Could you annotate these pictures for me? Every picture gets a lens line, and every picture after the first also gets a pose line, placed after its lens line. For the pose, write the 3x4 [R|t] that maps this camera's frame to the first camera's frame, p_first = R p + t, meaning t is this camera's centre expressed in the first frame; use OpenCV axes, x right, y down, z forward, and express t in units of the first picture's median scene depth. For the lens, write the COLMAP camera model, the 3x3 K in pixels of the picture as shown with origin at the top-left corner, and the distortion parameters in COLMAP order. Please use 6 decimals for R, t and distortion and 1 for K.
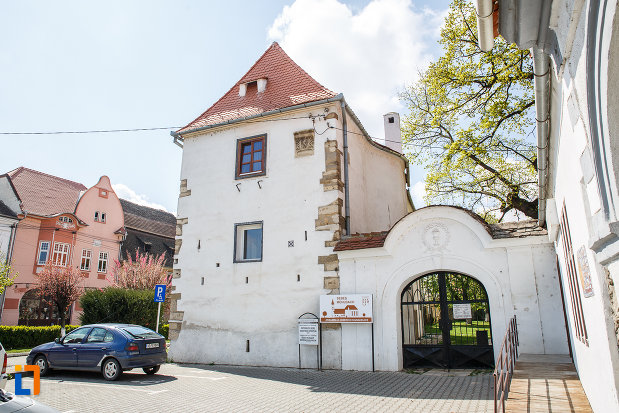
lens RADIAL K [[422.8, 0, 309.5], [0, 422.8, 206.5], [0, 0, 1]] dist [-0.065276, 0.003159]
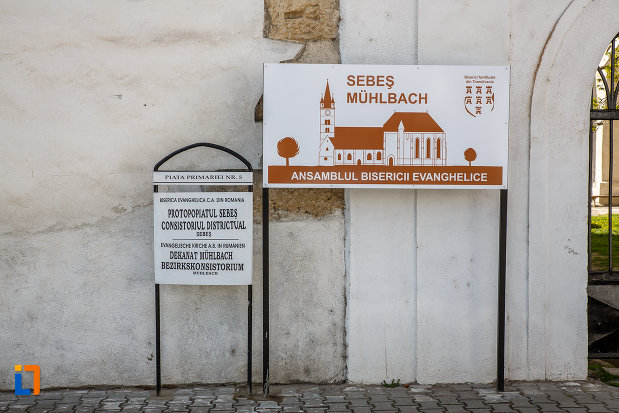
lens RADIAL K [[962.8, 0, 309.5], [0, 962.8, 206.5], [0, 0, 1]] dist [0.016836, 0.031345]
pose [[0.894320, -0.012146, 0.447264, -0.166519], [-0.116521, 0.958816, 0.259026, 0.142188], [-0.431990, -0.283768, 0.856073, 0.519052]]
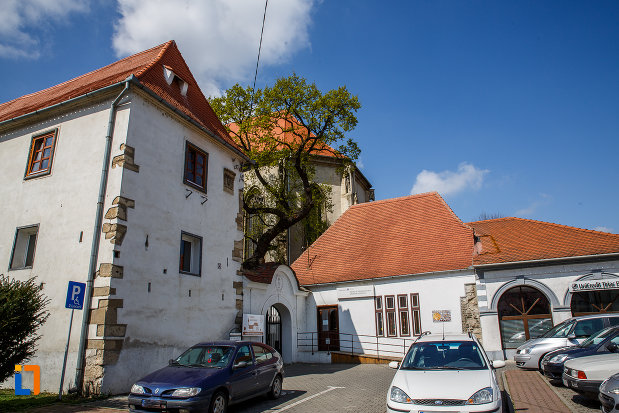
lens RADIAL K [[421.6, 0, 309.5], [0, 421.6, 206.5], [0, 0, 1]] dist [0.001308, 0.001598]
pose [[-0.008860, 0.289357, 0.957180, -1.223540], [-0.245545, 0.927281, -0.282591, 0.208868], [-0.969345, -0.237534, 0.062834, 0.760528]]
